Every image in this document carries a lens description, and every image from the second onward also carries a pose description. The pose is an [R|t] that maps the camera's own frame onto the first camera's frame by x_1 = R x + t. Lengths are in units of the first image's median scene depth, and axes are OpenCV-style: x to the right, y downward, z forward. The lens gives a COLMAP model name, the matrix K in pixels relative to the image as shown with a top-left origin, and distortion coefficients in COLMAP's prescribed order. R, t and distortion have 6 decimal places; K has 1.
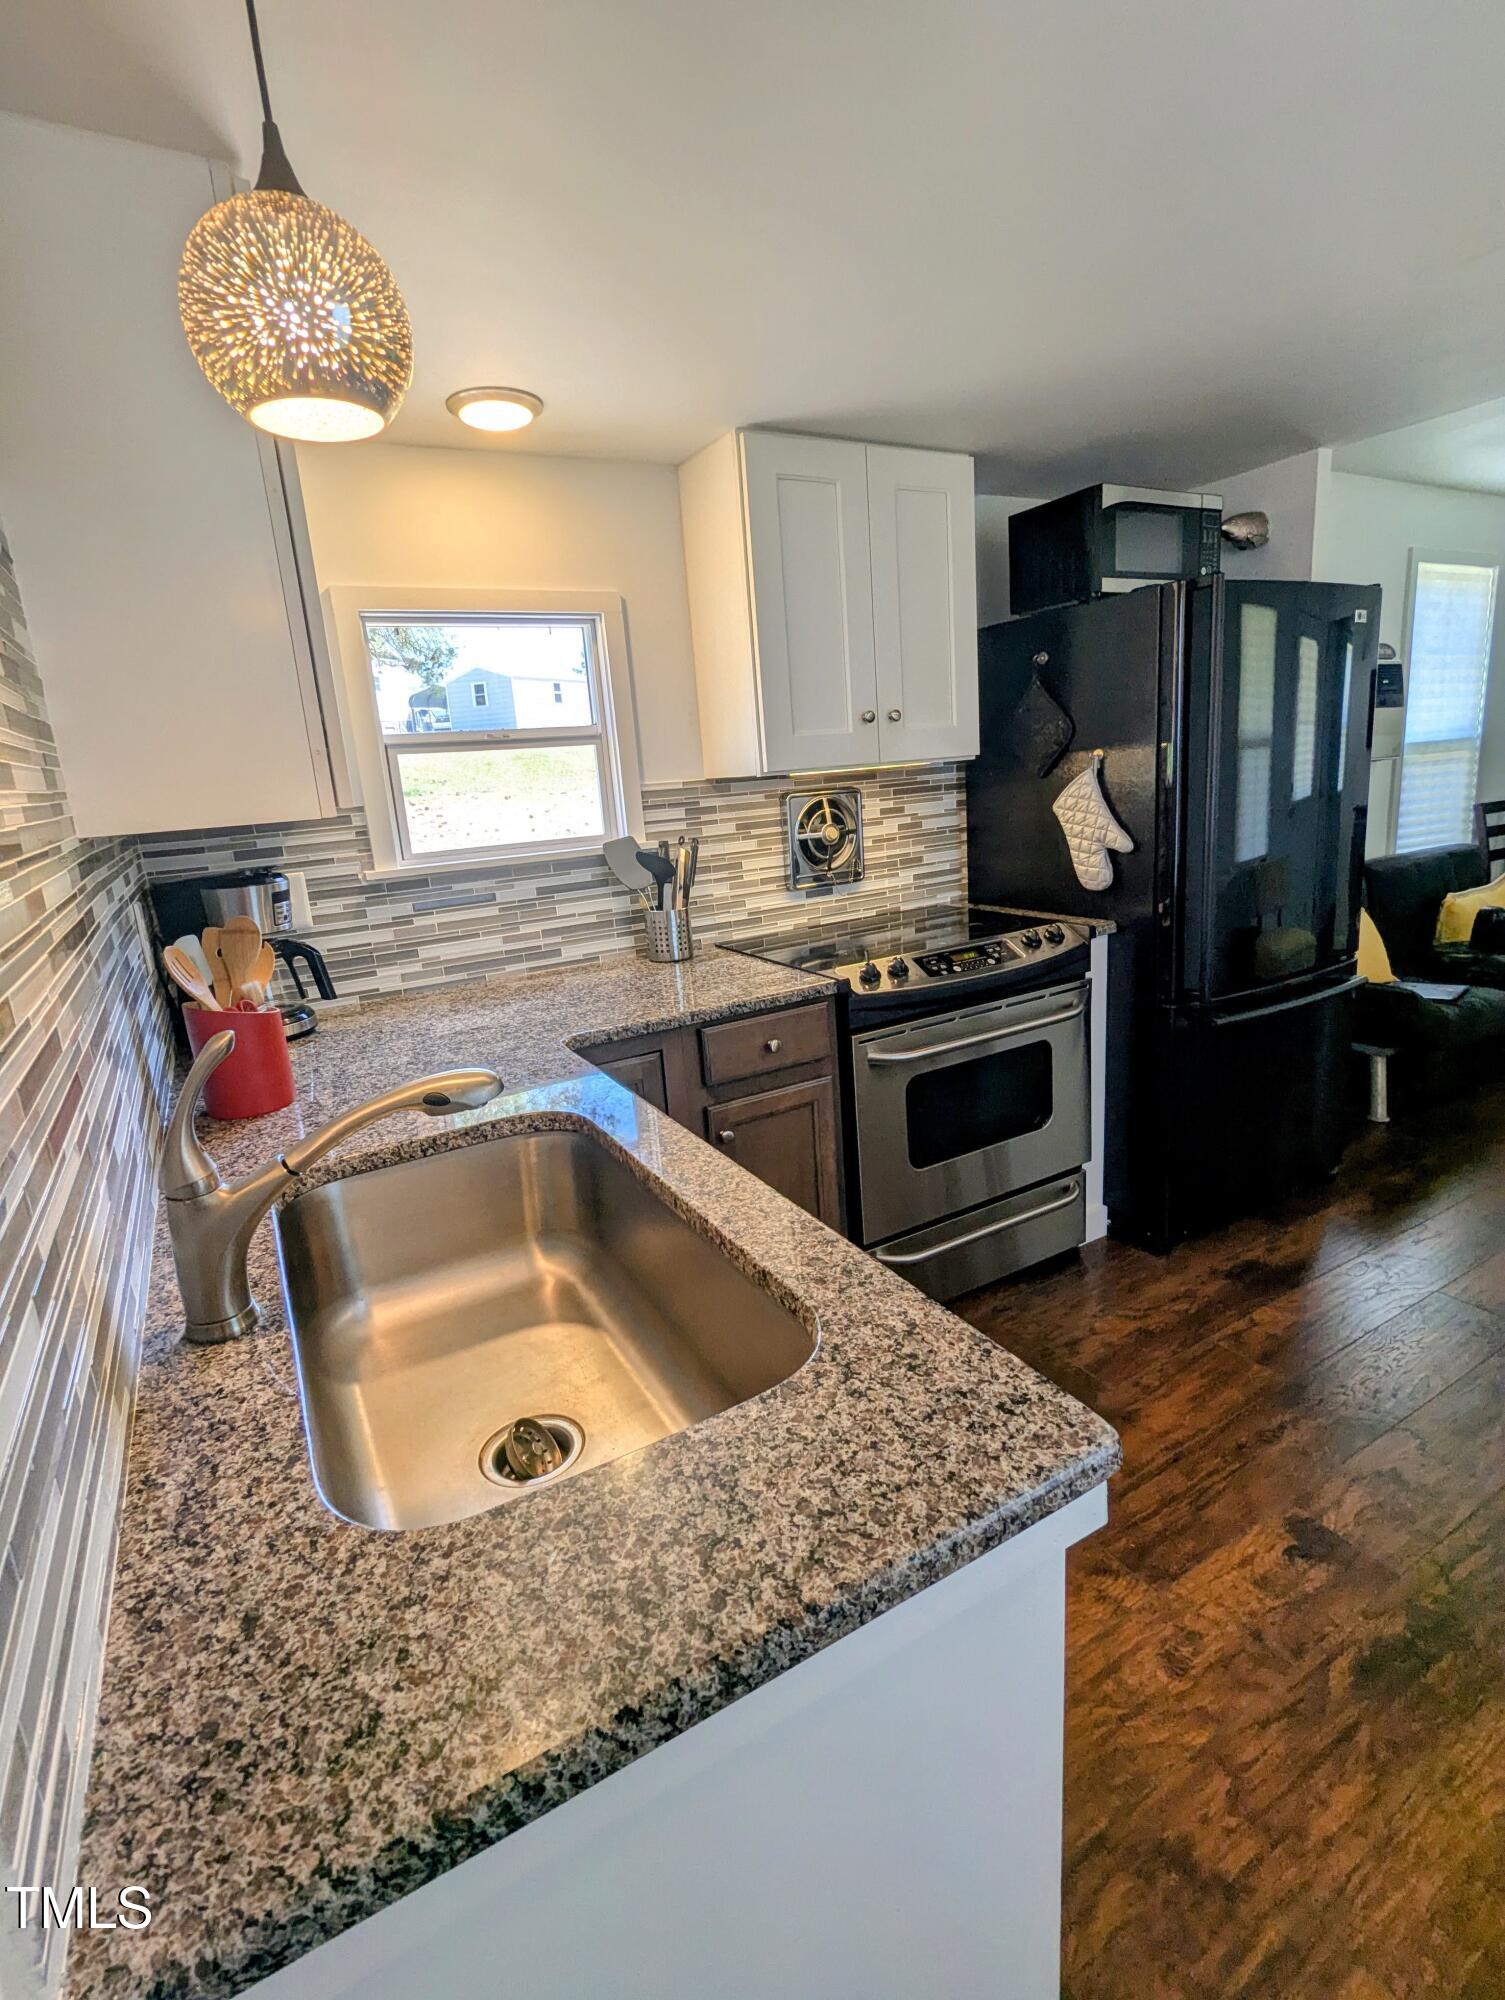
lens RADIAL K [[946.3, 0, 744.3], [0, 946.3, 984.0], [0, 0, 1]] dist [-0.002317, -0.000722]
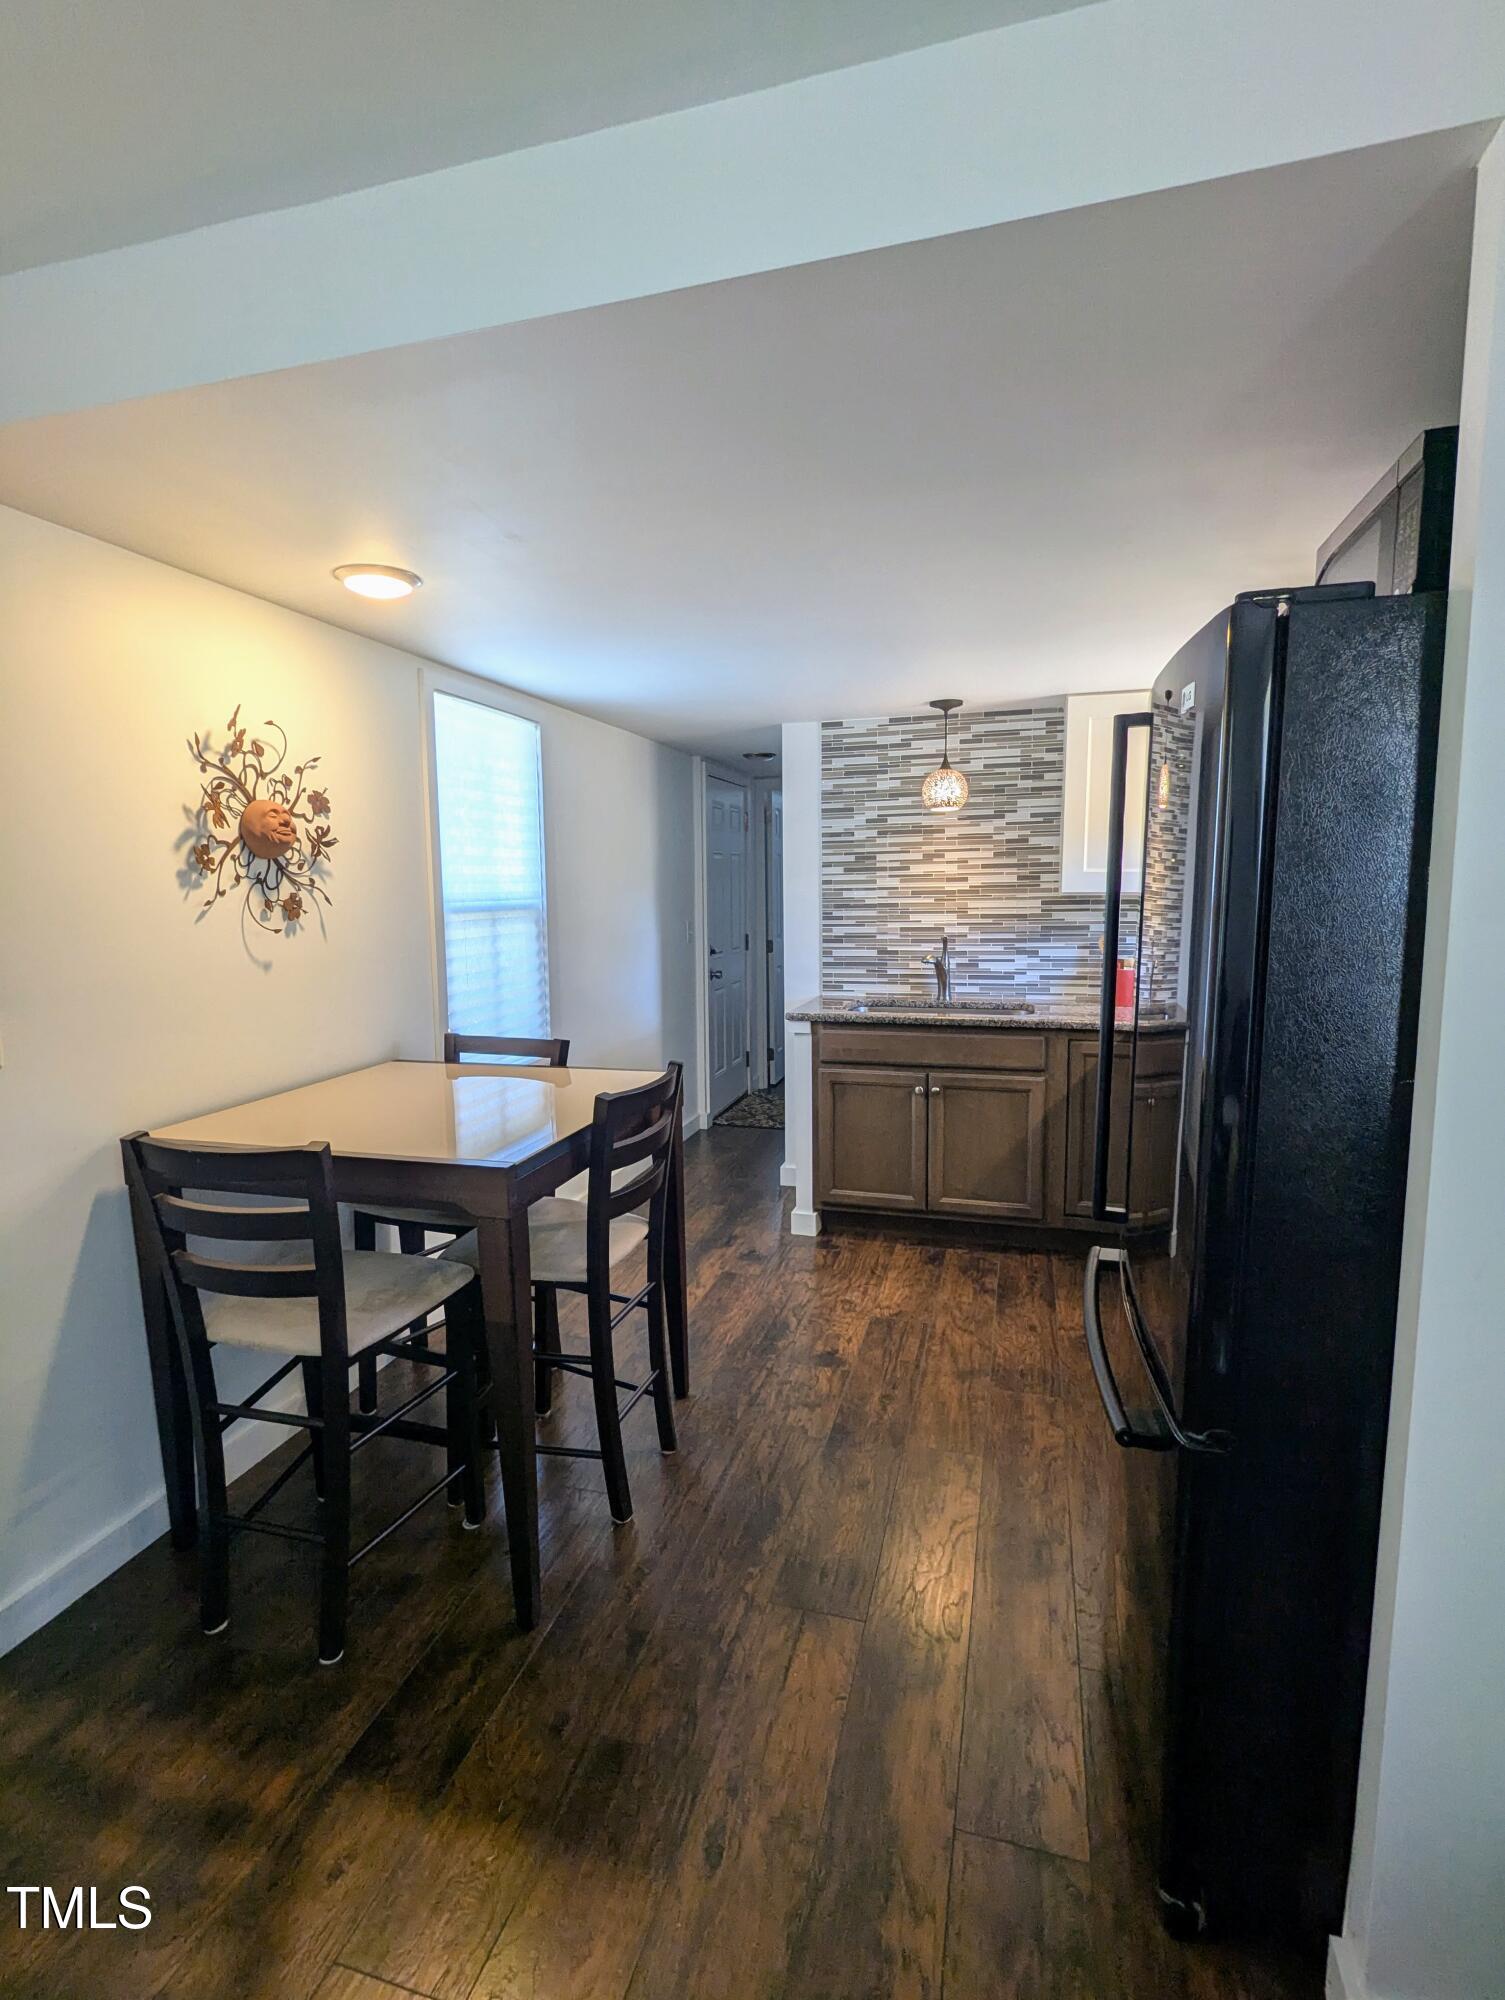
lens RADIAL K [[947.0, 0, 761.4], [0, 947.0, 988.2], [0, 0, 1]] dist [0.003275, 0.000194]
pose [[-0.705565, 0.156990, -0.691037, 1.214305], [-0.100965, 0.942934, 0.317304, -0.395051], [0.701416, 0.293650, -0.649451, 1.256586]]
